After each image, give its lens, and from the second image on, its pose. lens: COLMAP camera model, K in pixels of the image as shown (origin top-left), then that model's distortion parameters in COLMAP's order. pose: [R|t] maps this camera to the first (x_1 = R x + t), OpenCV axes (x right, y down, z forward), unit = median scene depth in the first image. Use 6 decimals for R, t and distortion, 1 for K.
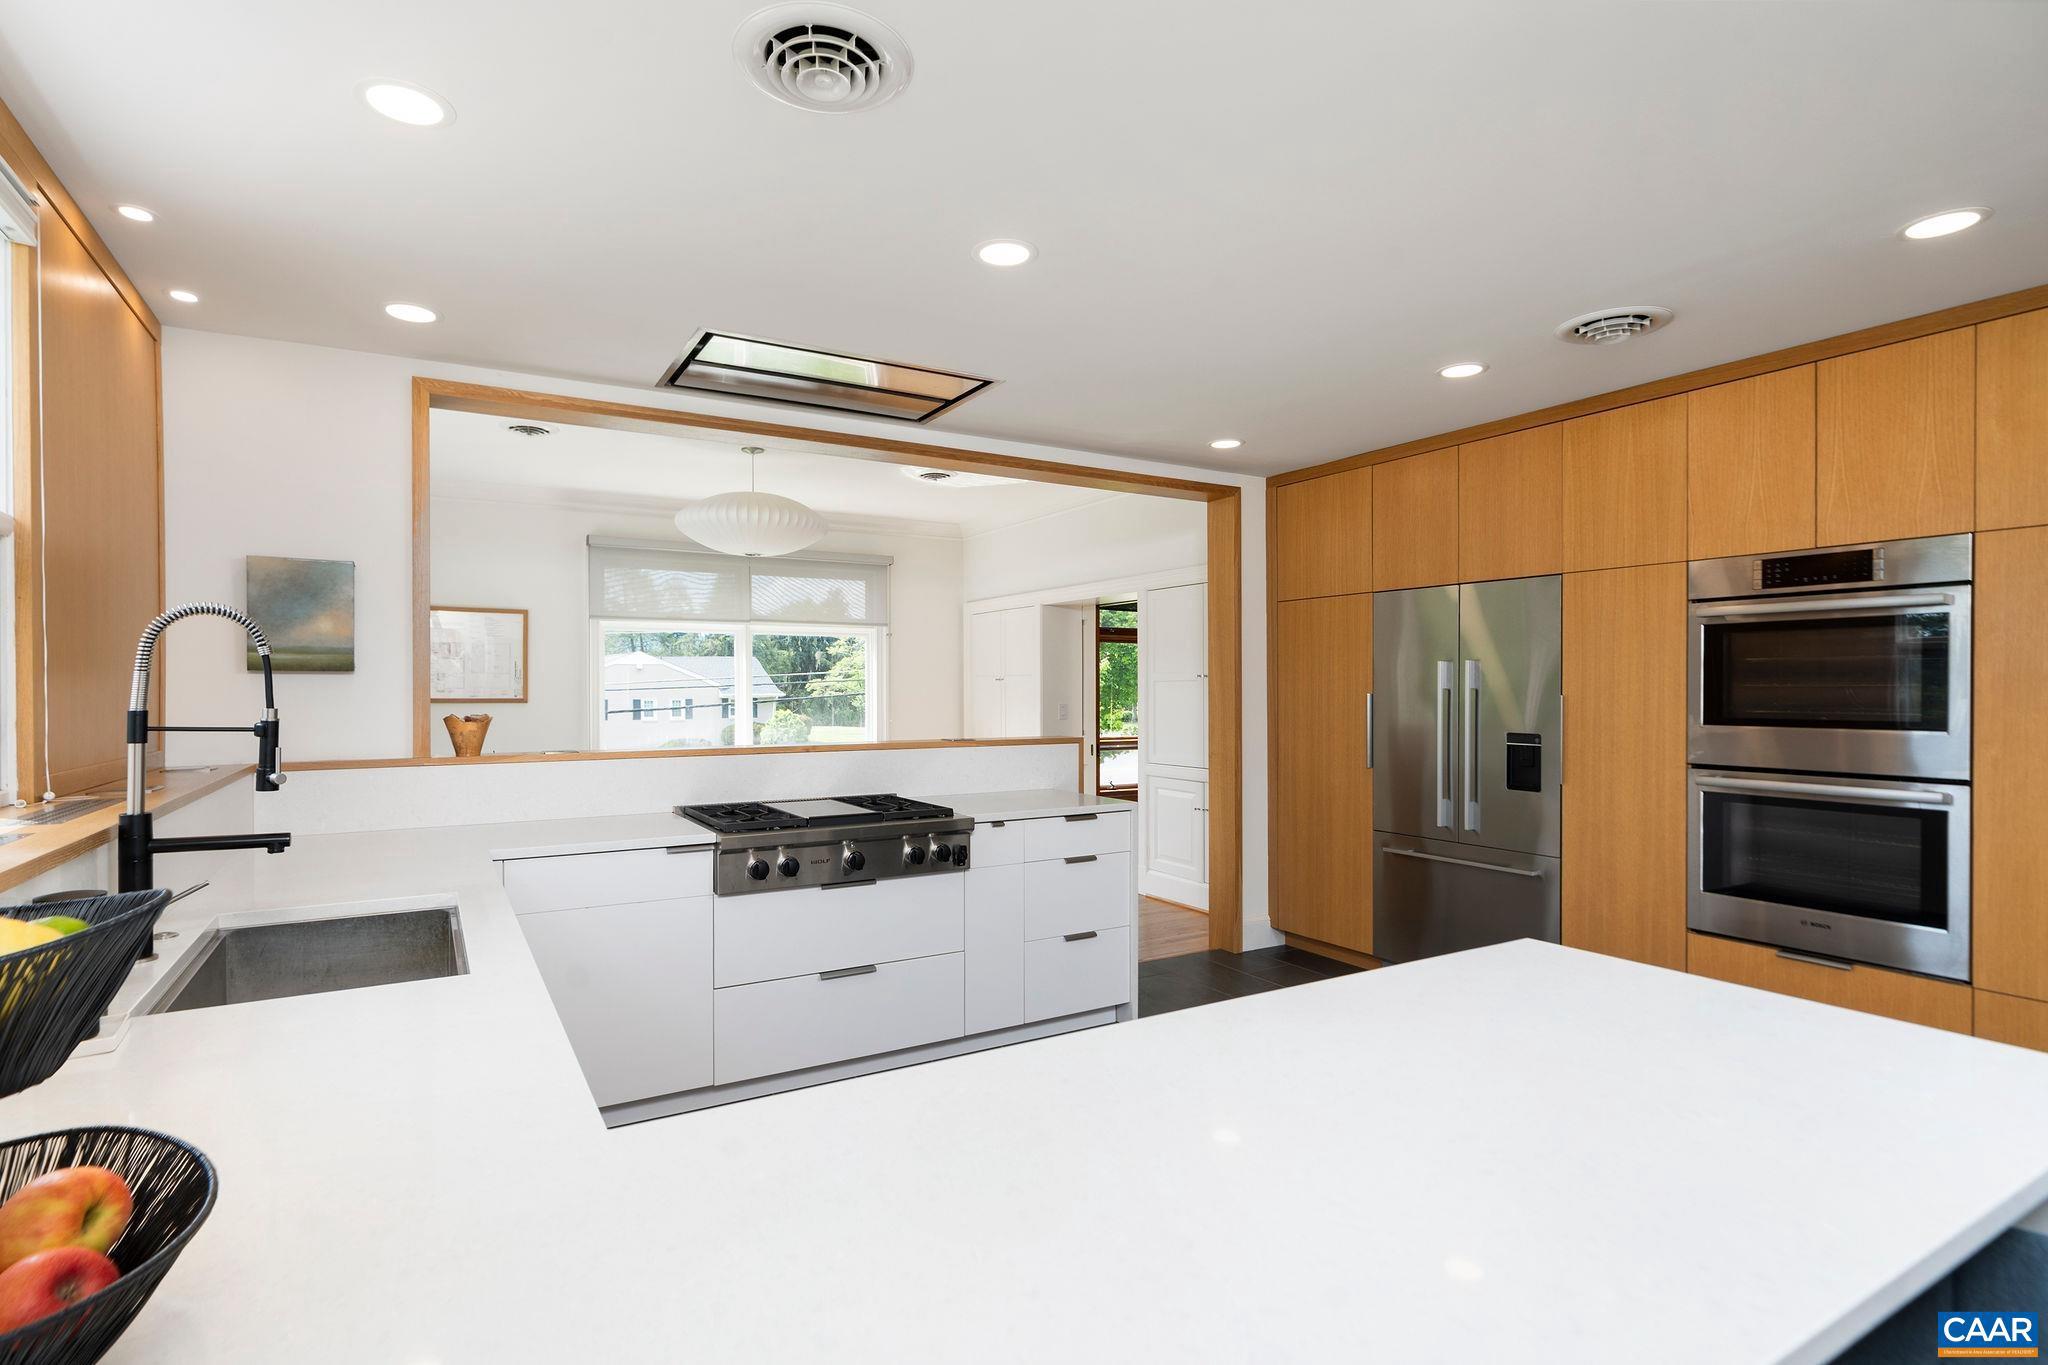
lens RADIAL K [[996.0, 0, 1004.5], [0, 996.0, 682.3], [0, 0, 1]] dist [-0.006636, -0.001553]
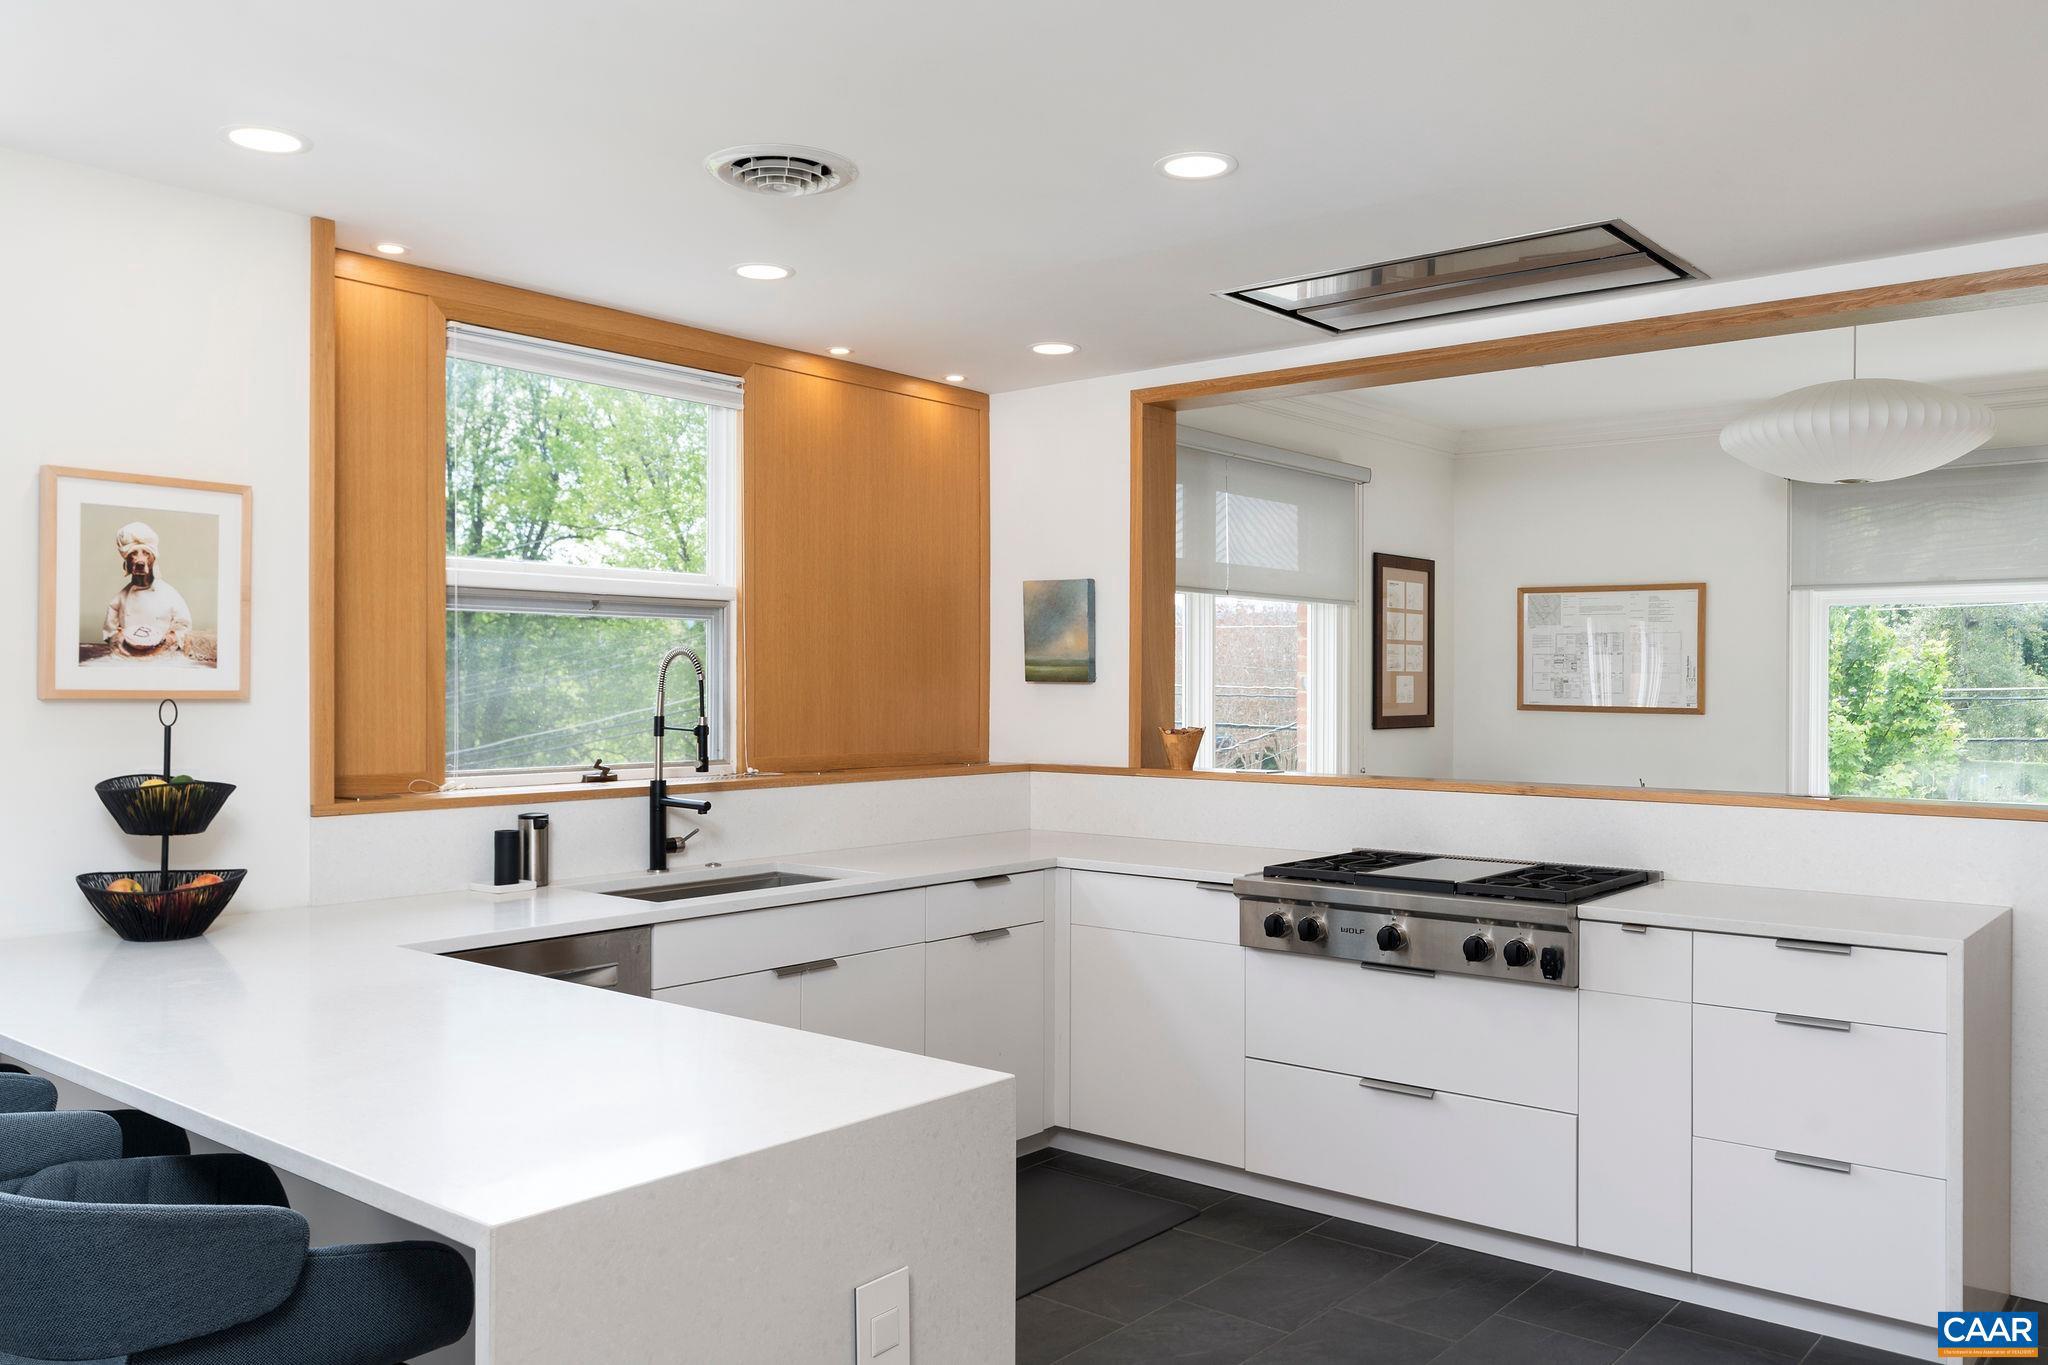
lens RADIAL K [[1577.1, 0, 1015.6], [0, 1577.1, 682.7], [0, 0, 1]] dist [0.010054, -0.008985]
pose [[0.354627, 0.004609, -0.934996, 0.637181], [0.001088, 0.999985, 0.005342, -0.013895], [0.935007, -0.002911, 0.354617, 0.237759]]
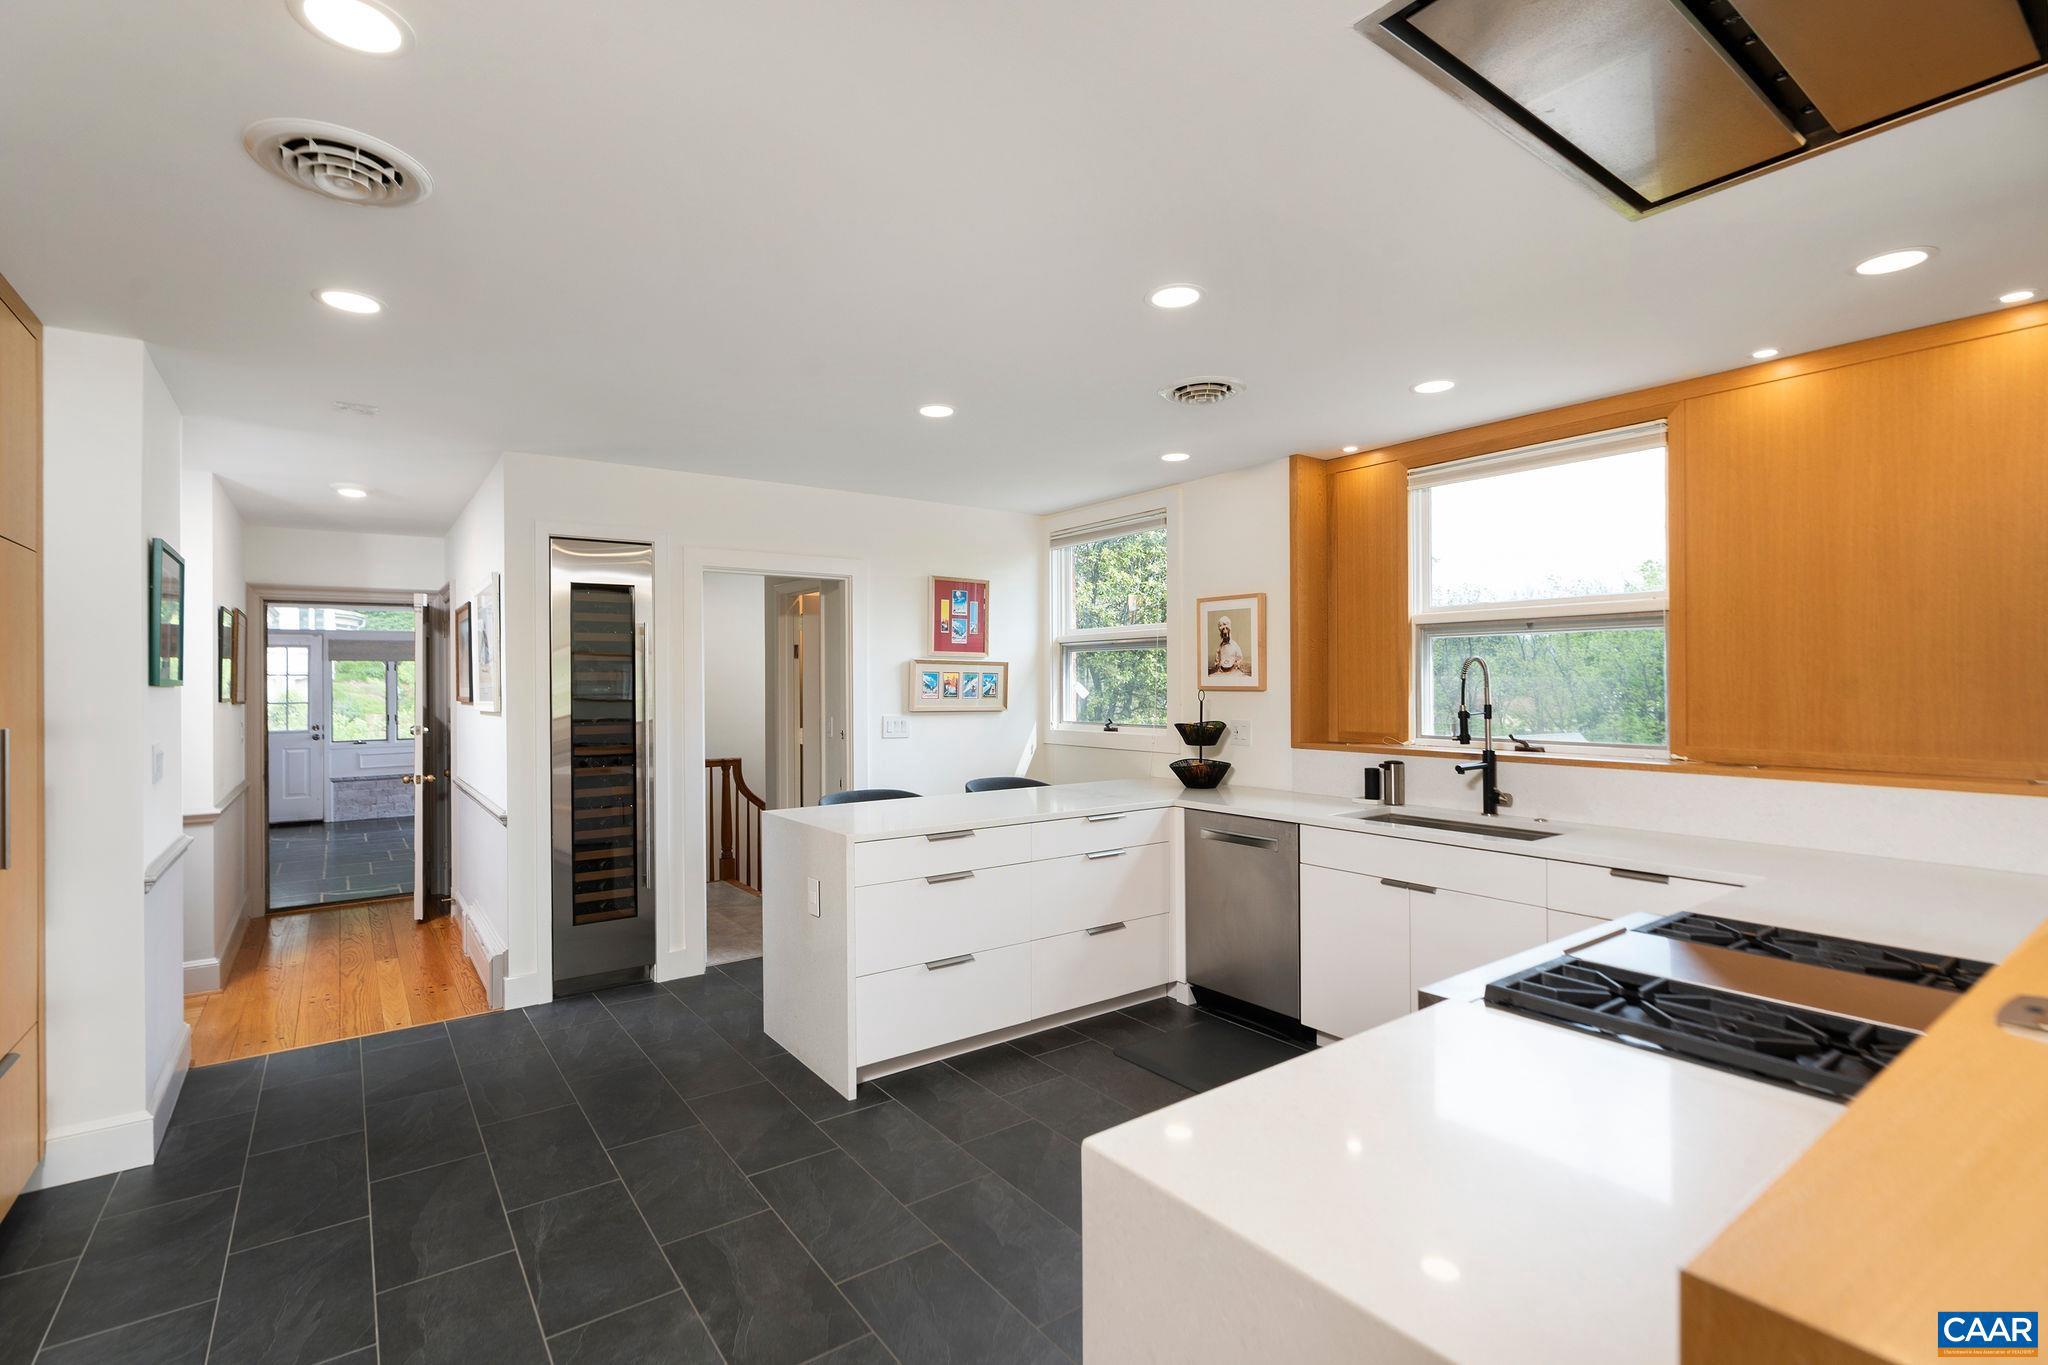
lens RADIAL K [[932.7, 0, 1003.1], [0, 932.7, 674.2], [0, 0, 1]] dist [-0.009150, 0.002573]
pose [[-0.993599, 0.003857, -0.112898, 0.167380], [0.005763, 0.999846, -0.016559, -0.004352], [0.112817, -0.017103, -0.993469, 1.118377]]
